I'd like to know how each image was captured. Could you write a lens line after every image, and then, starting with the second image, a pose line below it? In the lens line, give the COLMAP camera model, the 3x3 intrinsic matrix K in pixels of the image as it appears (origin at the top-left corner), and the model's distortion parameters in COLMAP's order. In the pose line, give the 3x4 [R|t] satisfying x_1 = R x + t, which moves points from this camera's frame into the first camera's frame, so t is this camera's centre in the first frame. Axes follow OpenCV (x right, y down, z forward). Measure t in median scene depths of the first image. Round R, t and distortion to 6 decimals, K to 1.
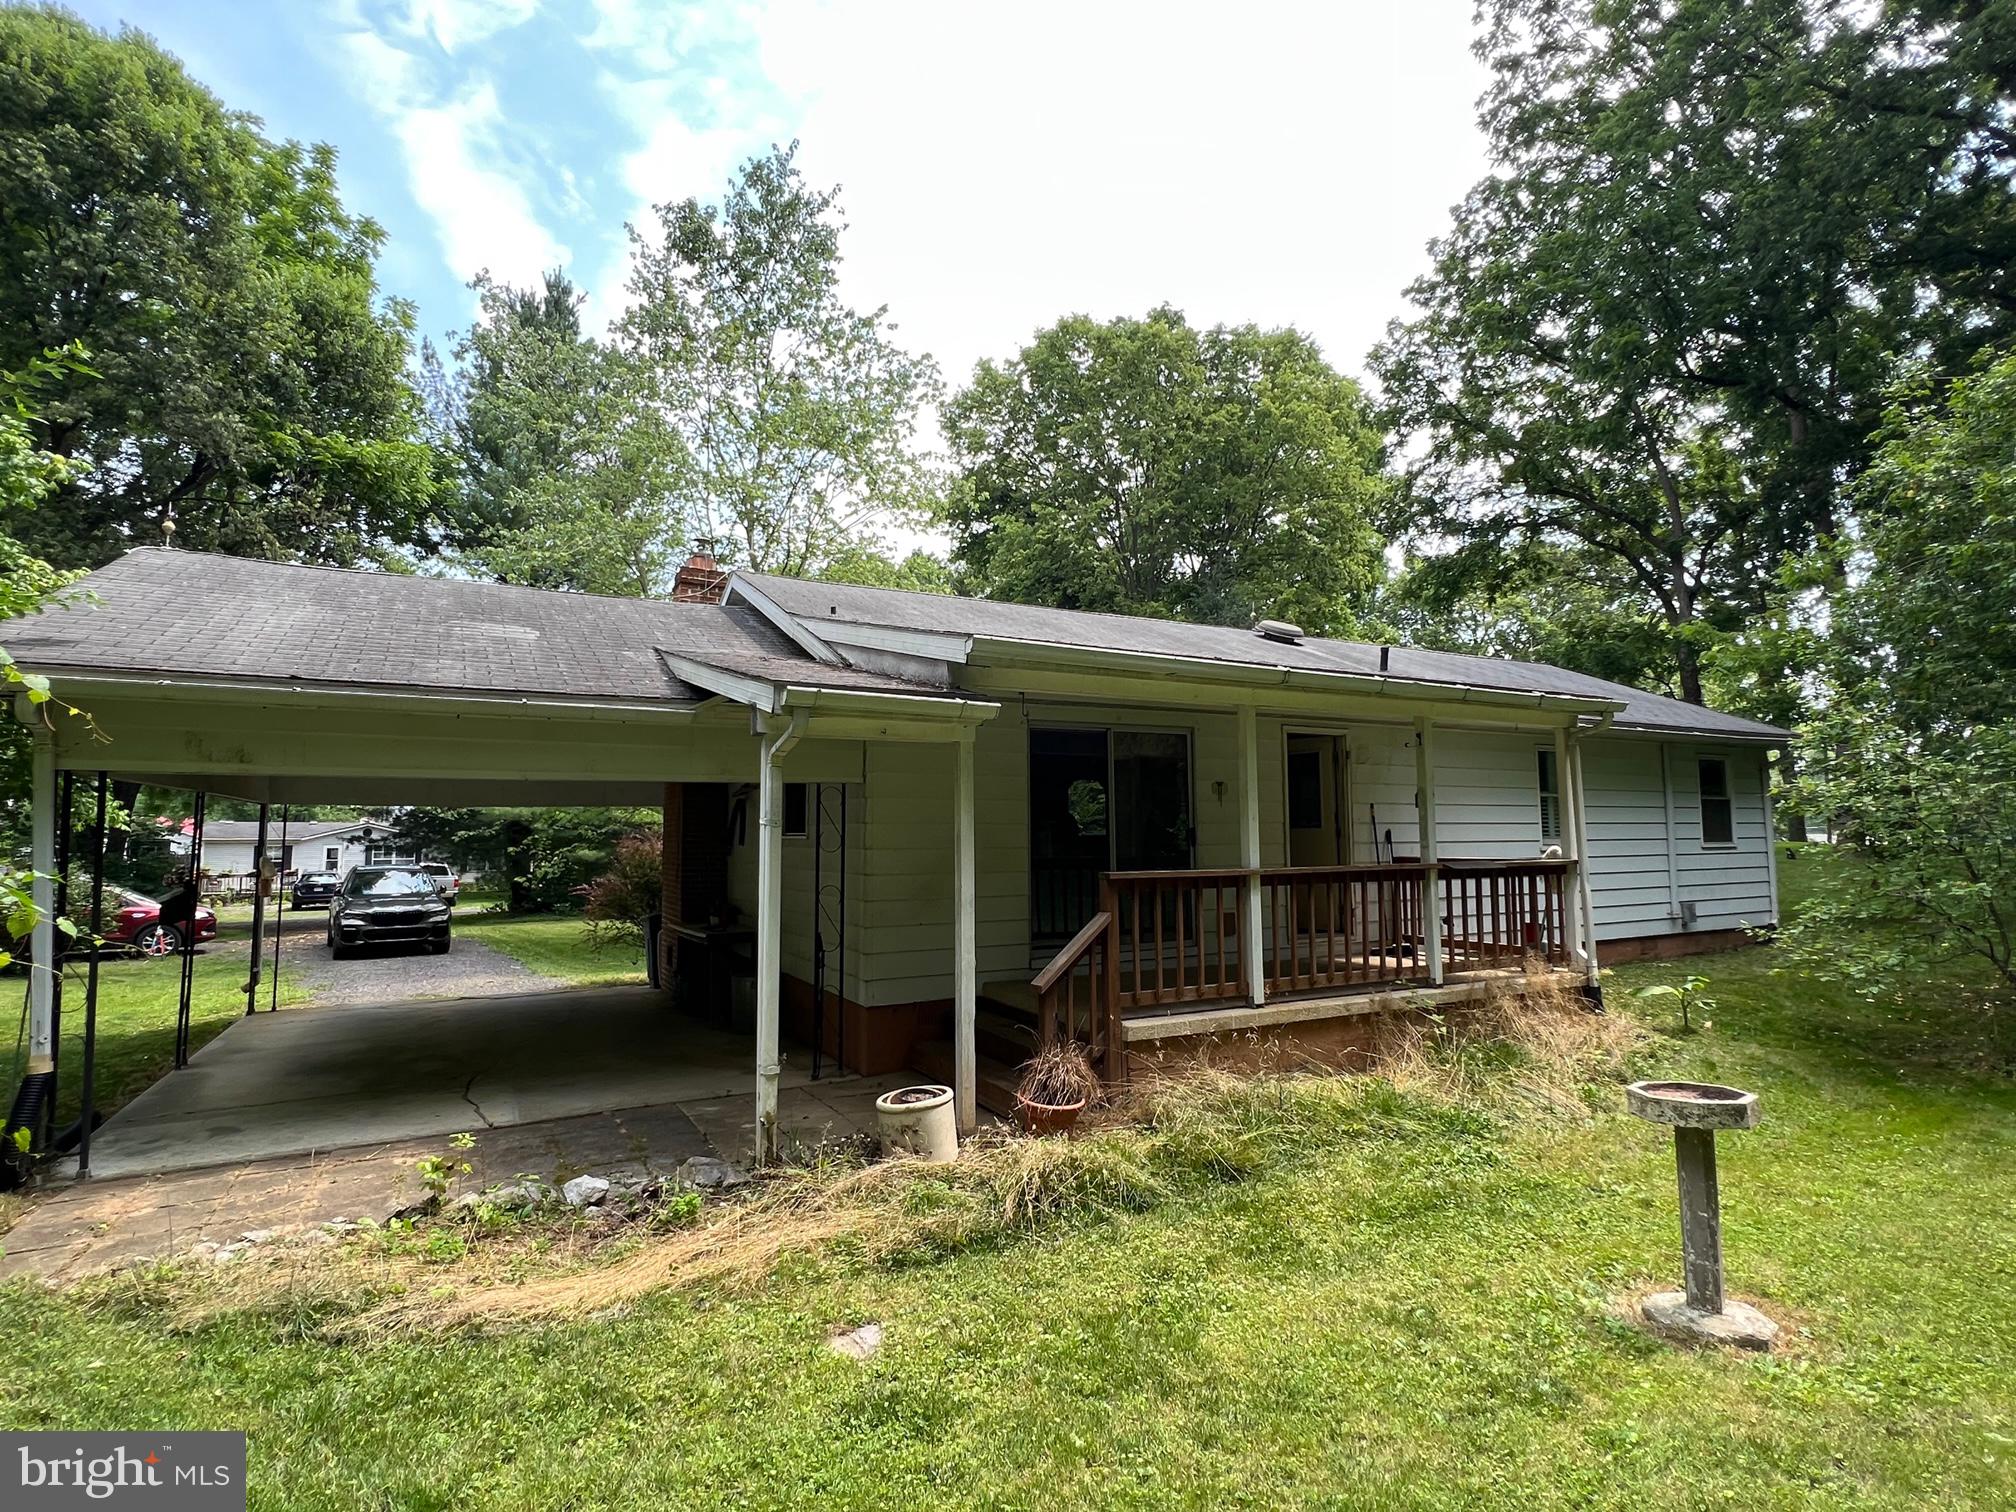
lens RADIAL K [[1014.5, 0, 1006.7], [0, 1014.5, 750.3], [0, 0, 1]] dist [-0.000405, 0.000945]
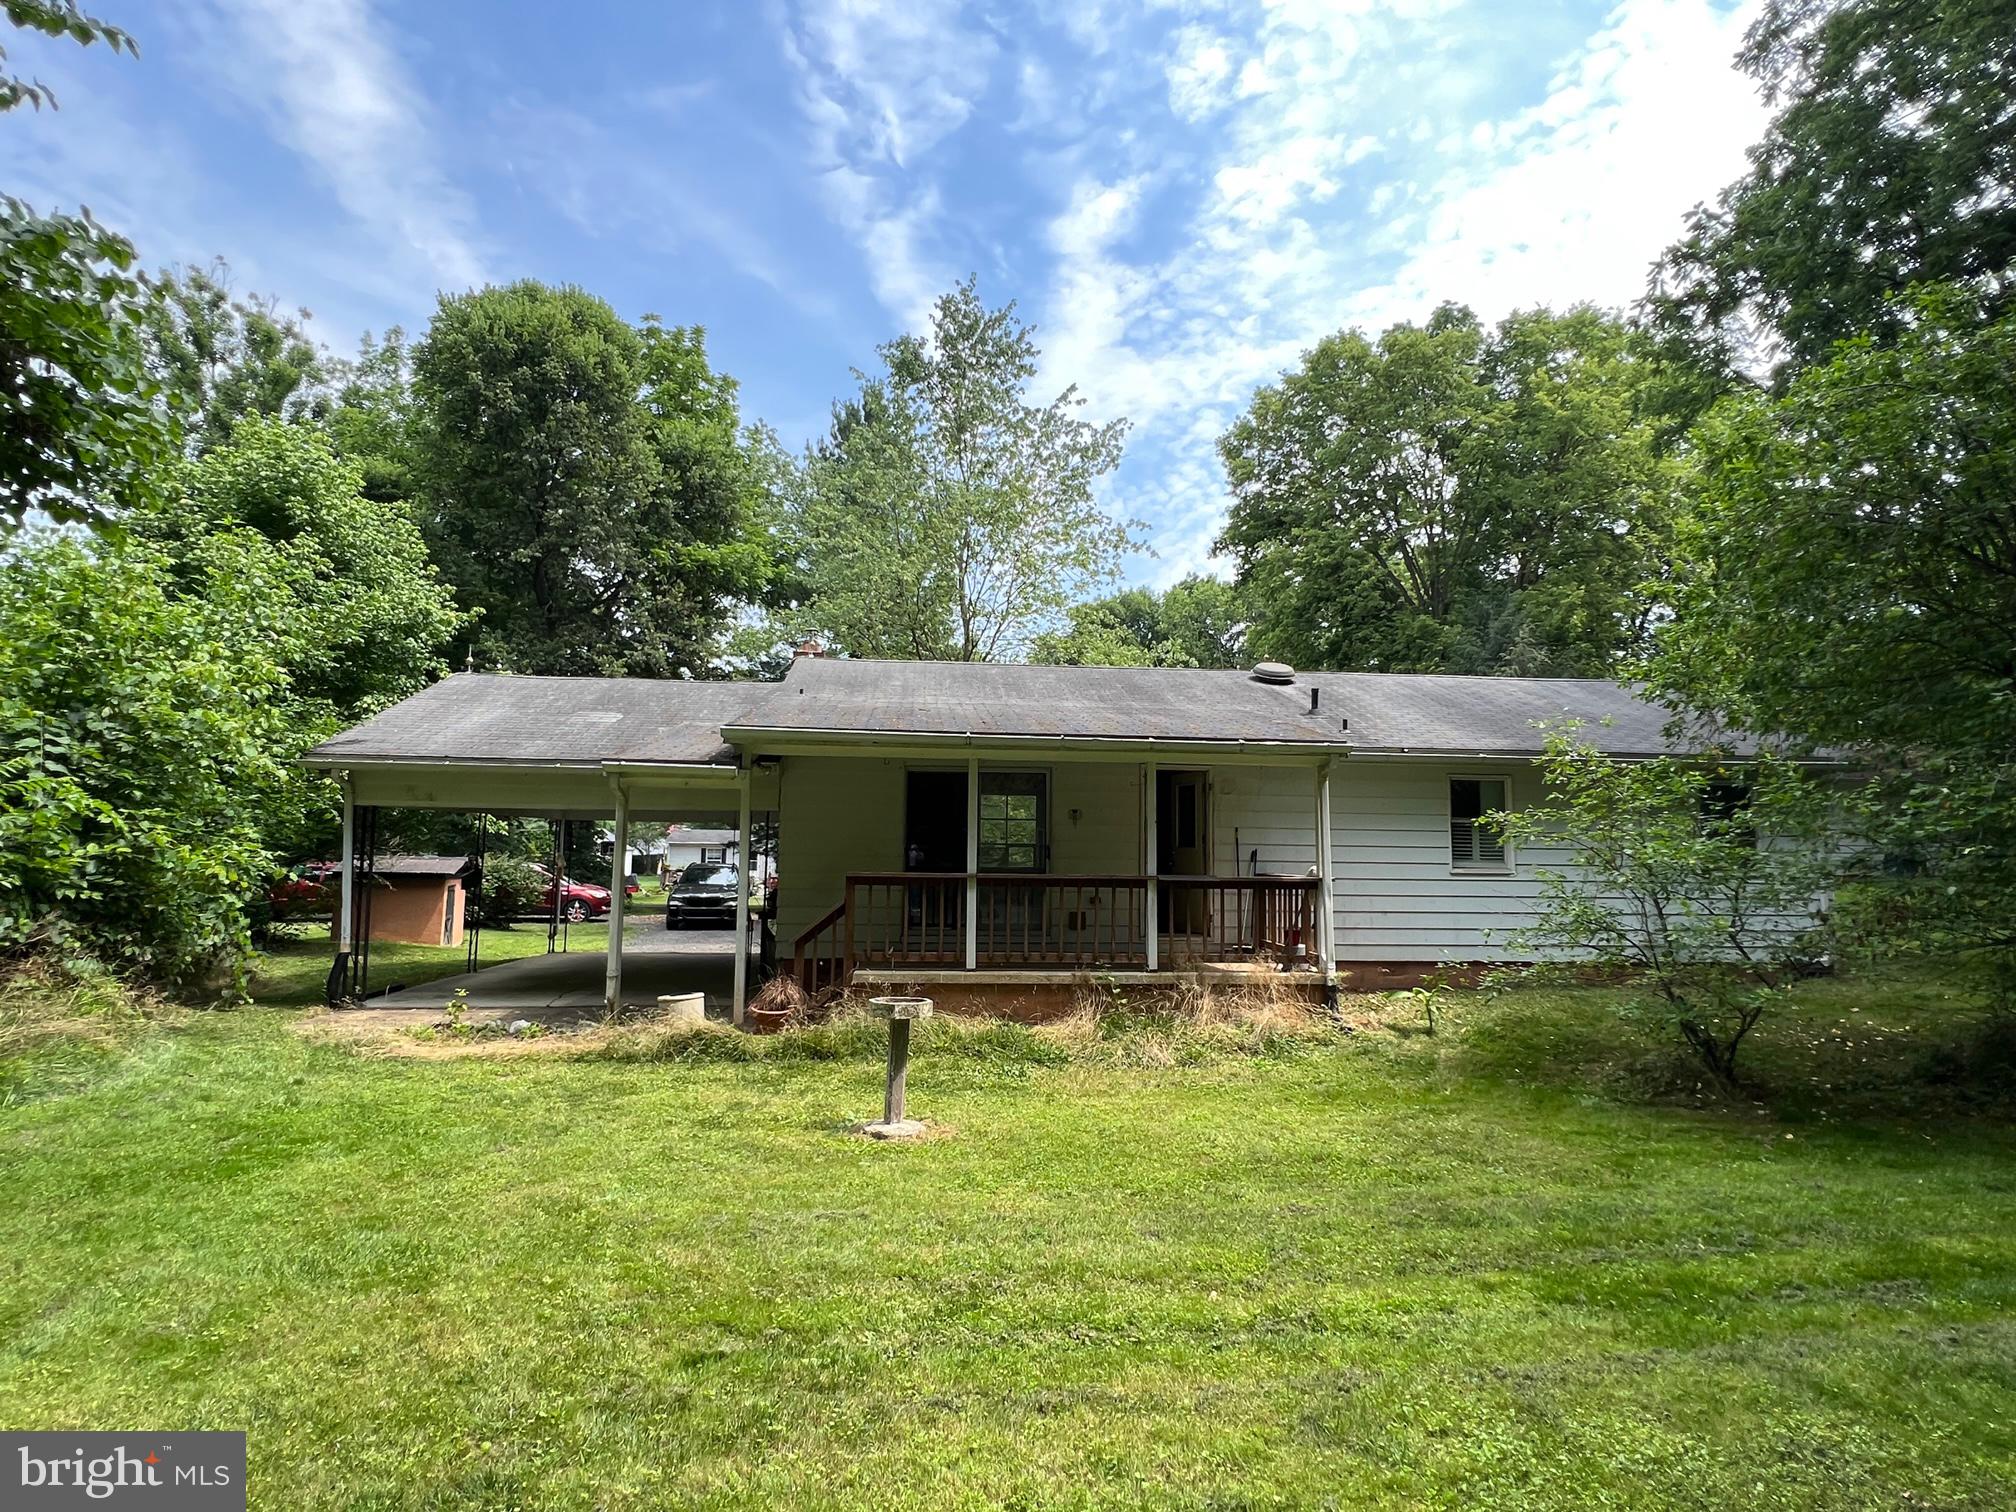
lens RADIAL K [[1014.5, 0, 1006.7], [0, 1014.5, 750.3], [0, 0, 1]] dist [-0.000405, 0.000945]
pose [[0.916521, -0.017620, -0.399598, 0.274430], [0.010446, 0.999743, -0.020125, -0.005027], [0.399850, 0.014271, 0.916469, -0.075102]]
